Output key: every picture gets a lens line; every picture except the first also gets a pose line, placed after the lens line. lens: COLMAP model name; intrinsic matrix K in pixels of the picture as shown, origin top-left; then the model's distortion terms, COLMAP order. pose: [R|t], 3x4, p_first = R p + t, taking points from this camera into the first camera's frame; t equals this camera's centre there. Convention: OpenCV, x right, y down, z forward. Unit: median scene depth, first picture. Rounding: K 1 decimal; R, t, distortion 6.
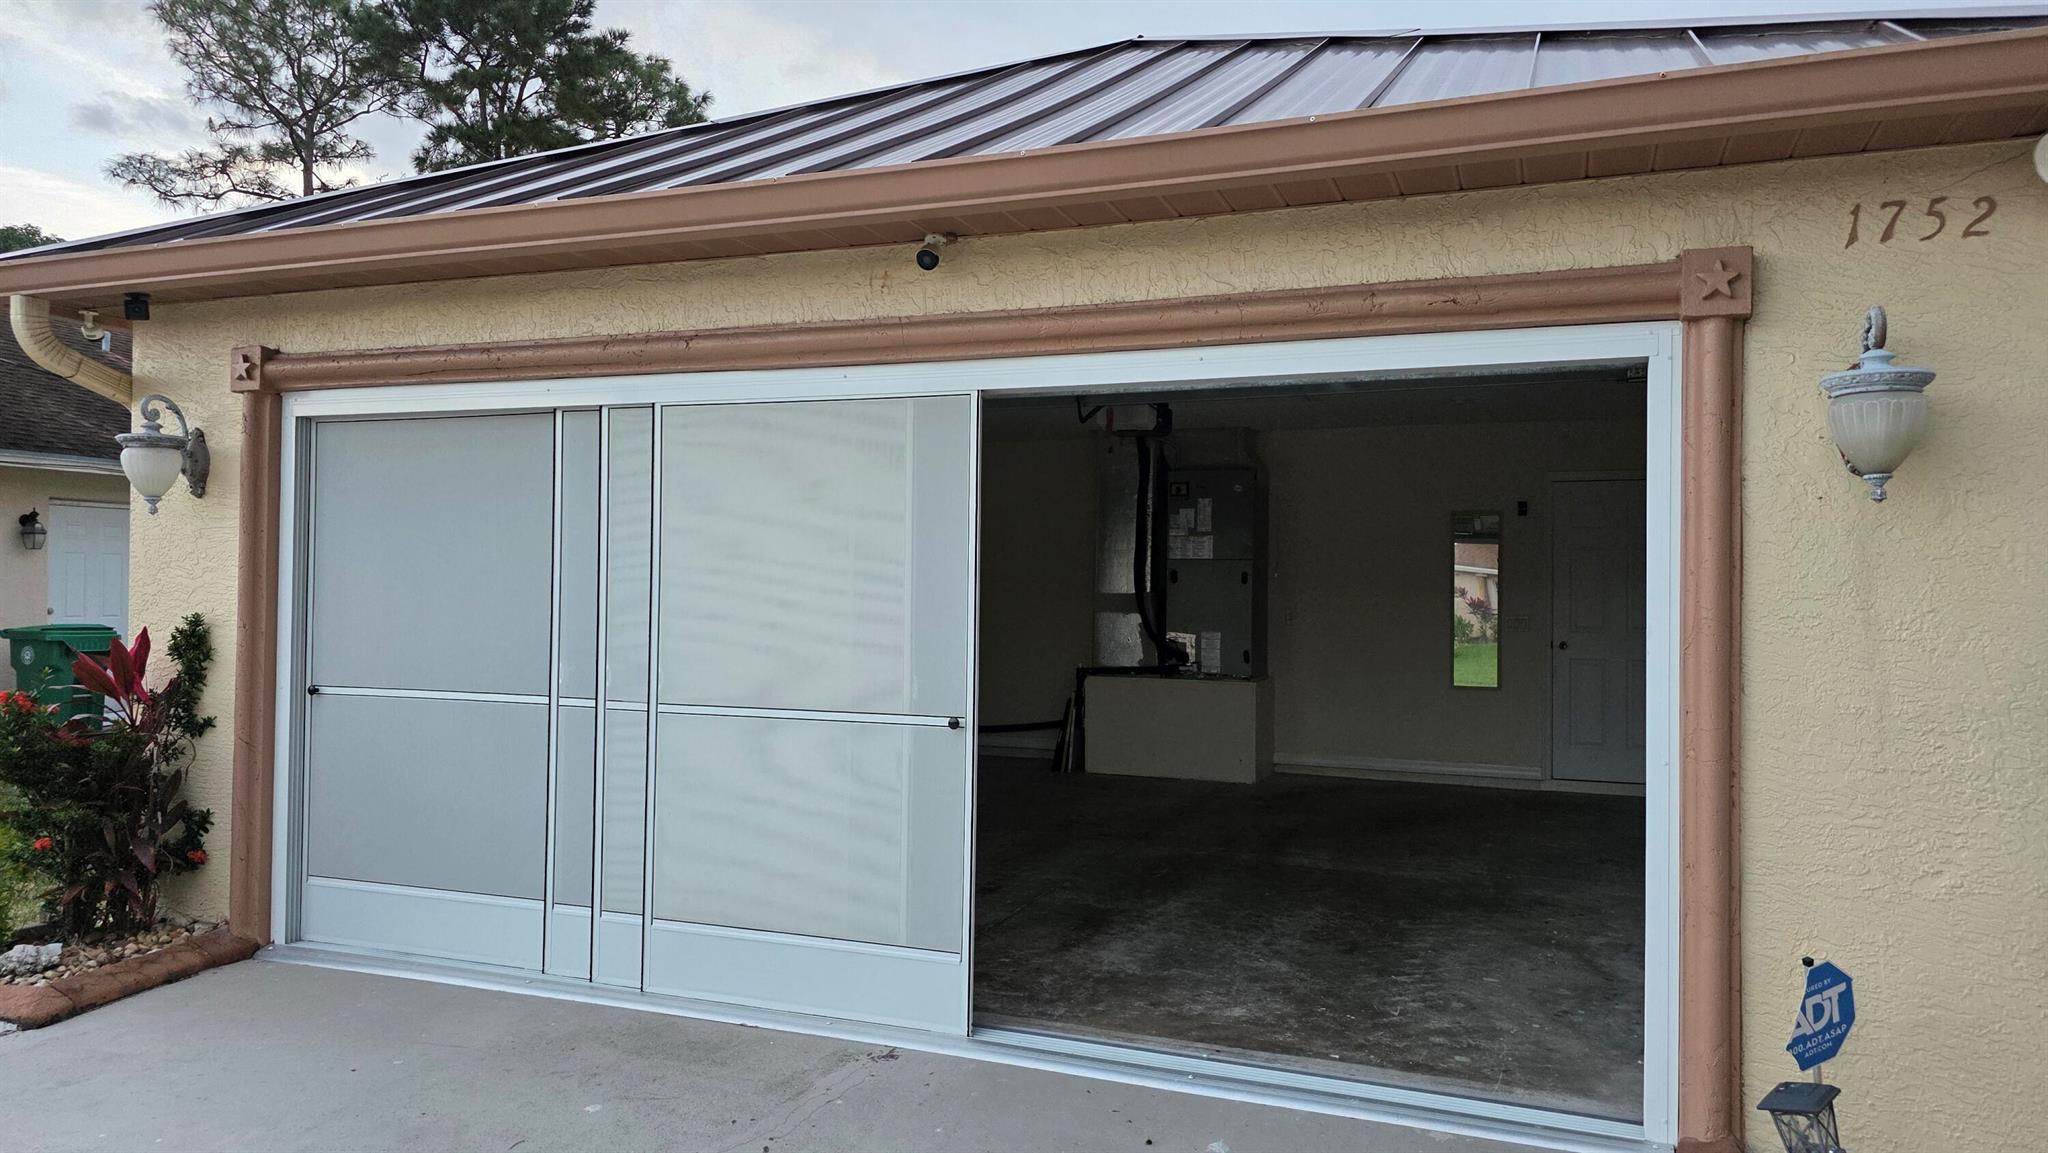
lens RADIAL K [[1408.0, 0, 1034.2], [0, 1408.0, 590.2], [0, 0, 1]] dist [0.041505, 0.000478]
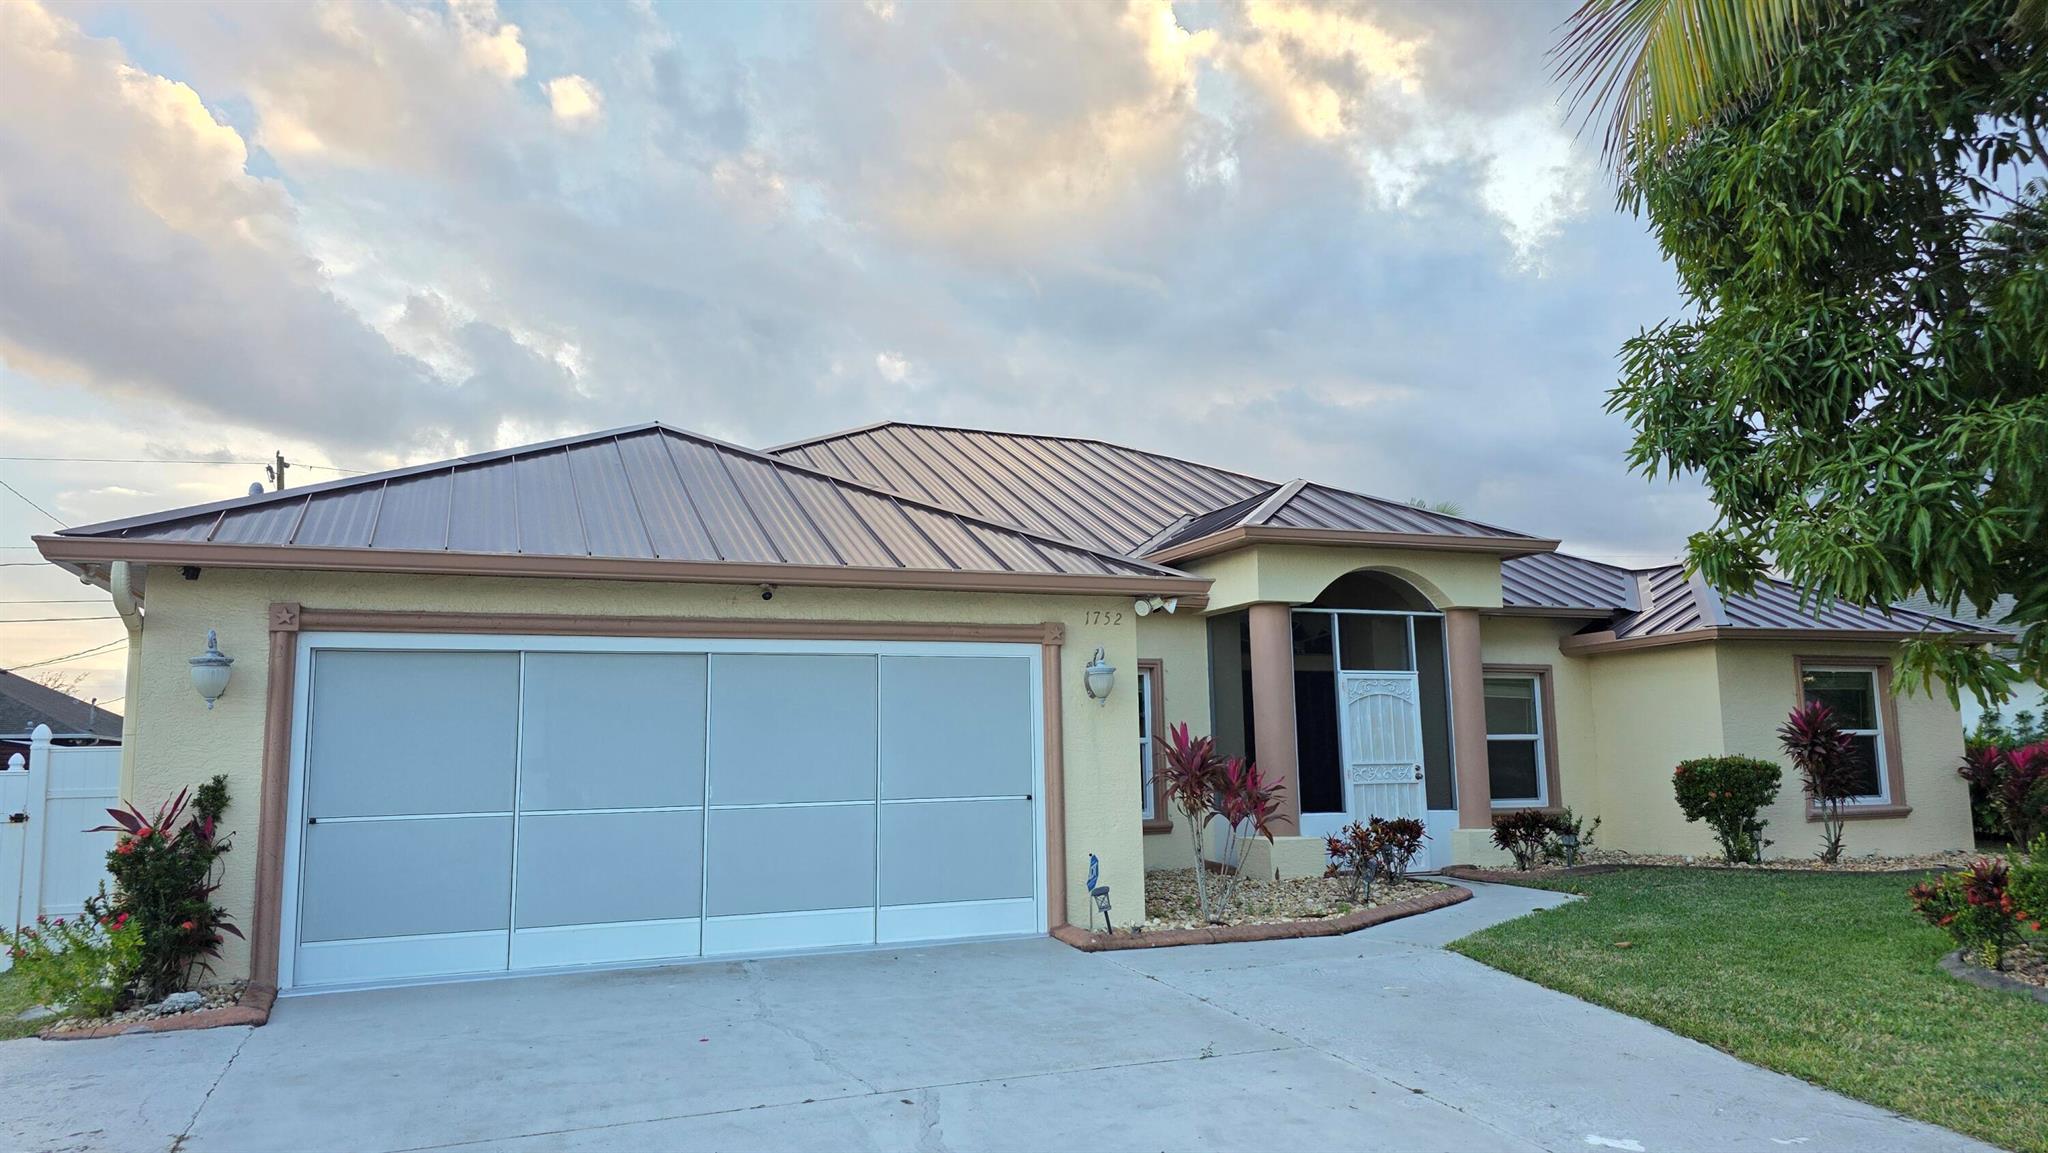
lens RADIAL K [[1408.0, 0, 1030.2], [0, 1408.0, 577.0], [0, 0, 1]] dist [0.041505, 0.000478]
pose [[0.711377, 0.067319, 0.699579, -1.051470], [0.032972, 0.991109, -0.128900, 0.031468], [-0.702037, 0.114763, 0.702833, -0.683411]]
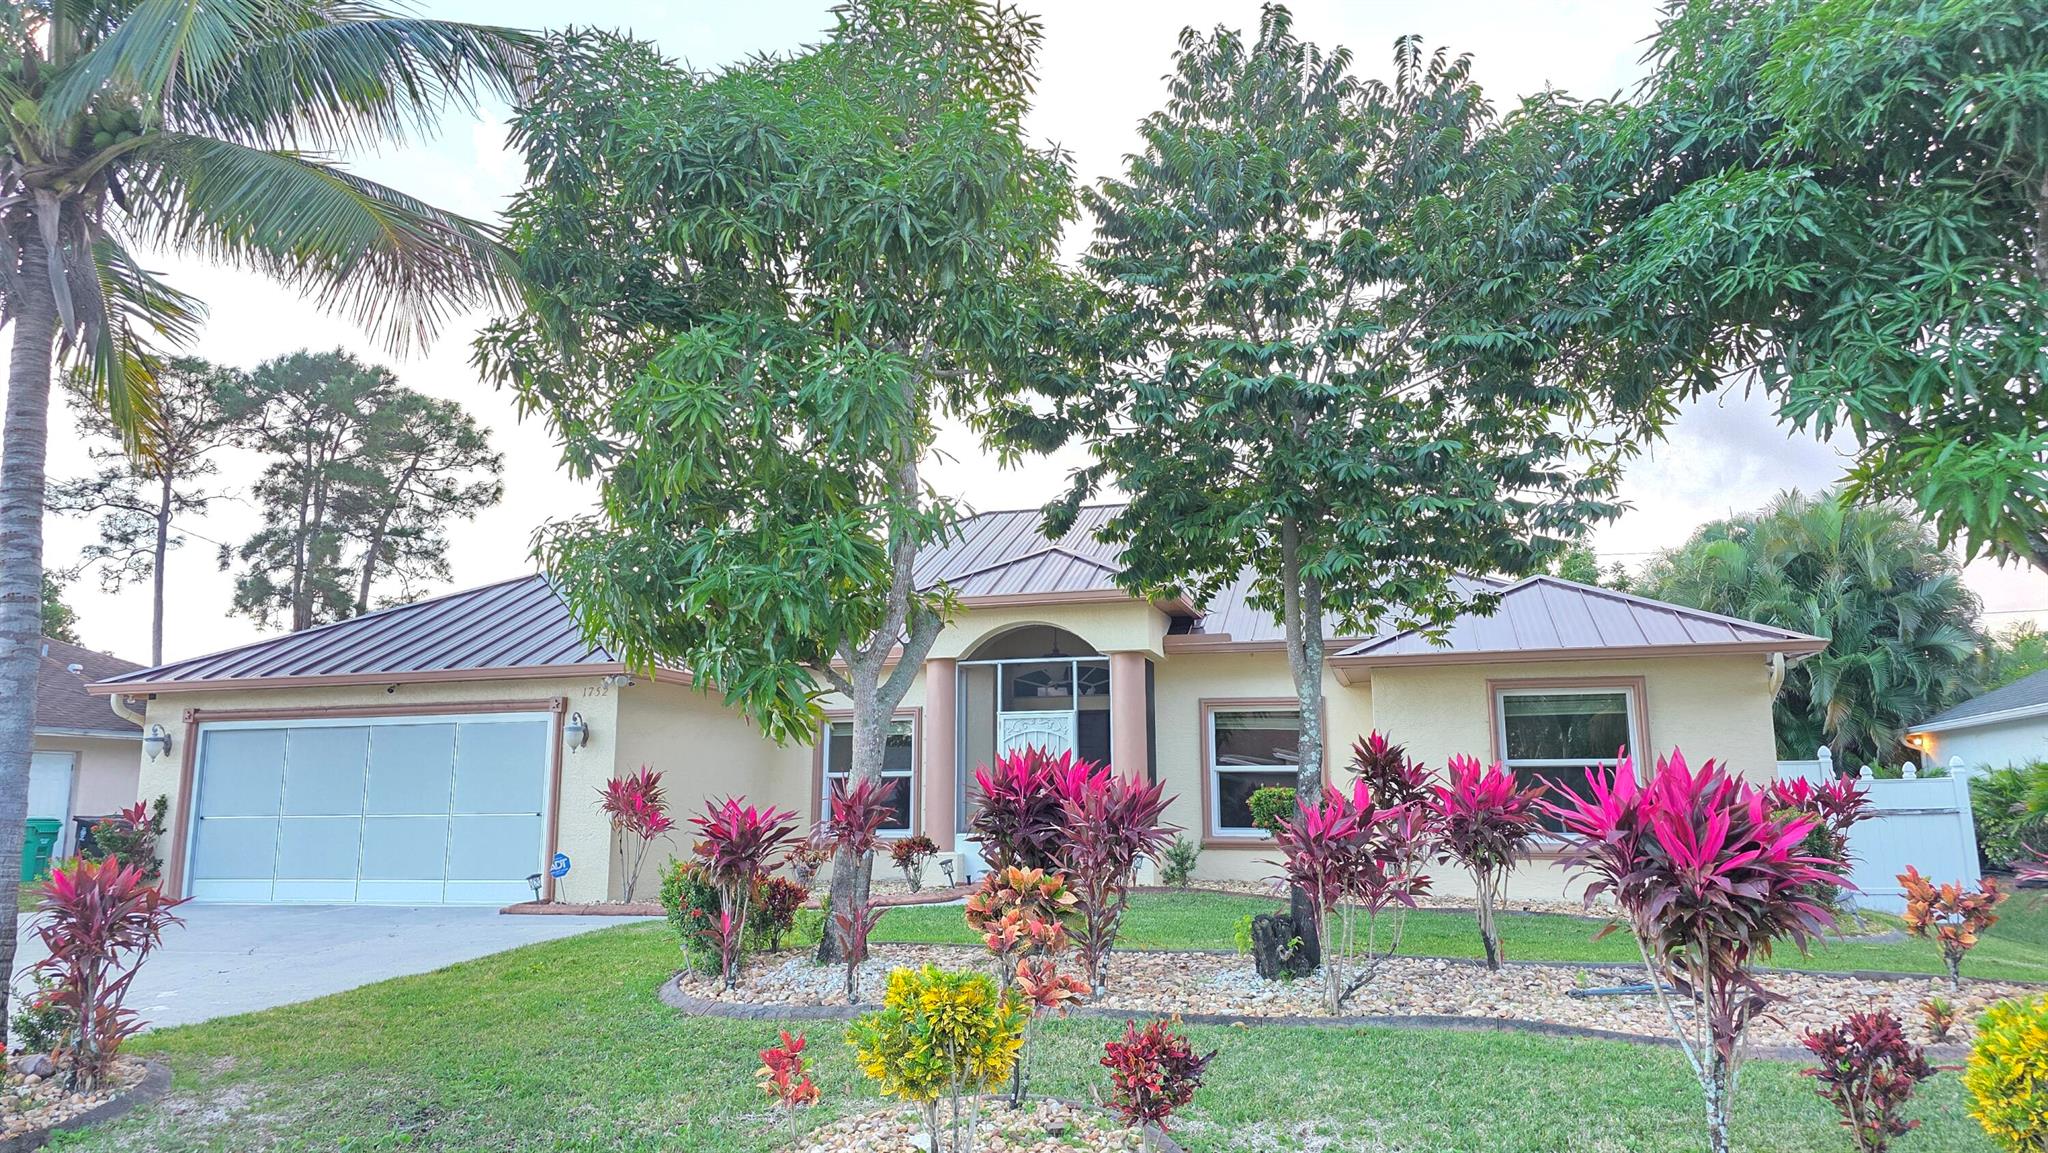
lens RADIAL K [[1408.0, 0, 1024.7], [0, 1408.0, 565.5], [0, 0, 1]] dist [0.041505, 0.000478]
pose [[0.995252, -0.003924, 0.097248, 0.974987], [0.020147, 0.985852, -0.166406, 0.080927], [-0.095219, 0.167575, 0.981250, -2.311335]]
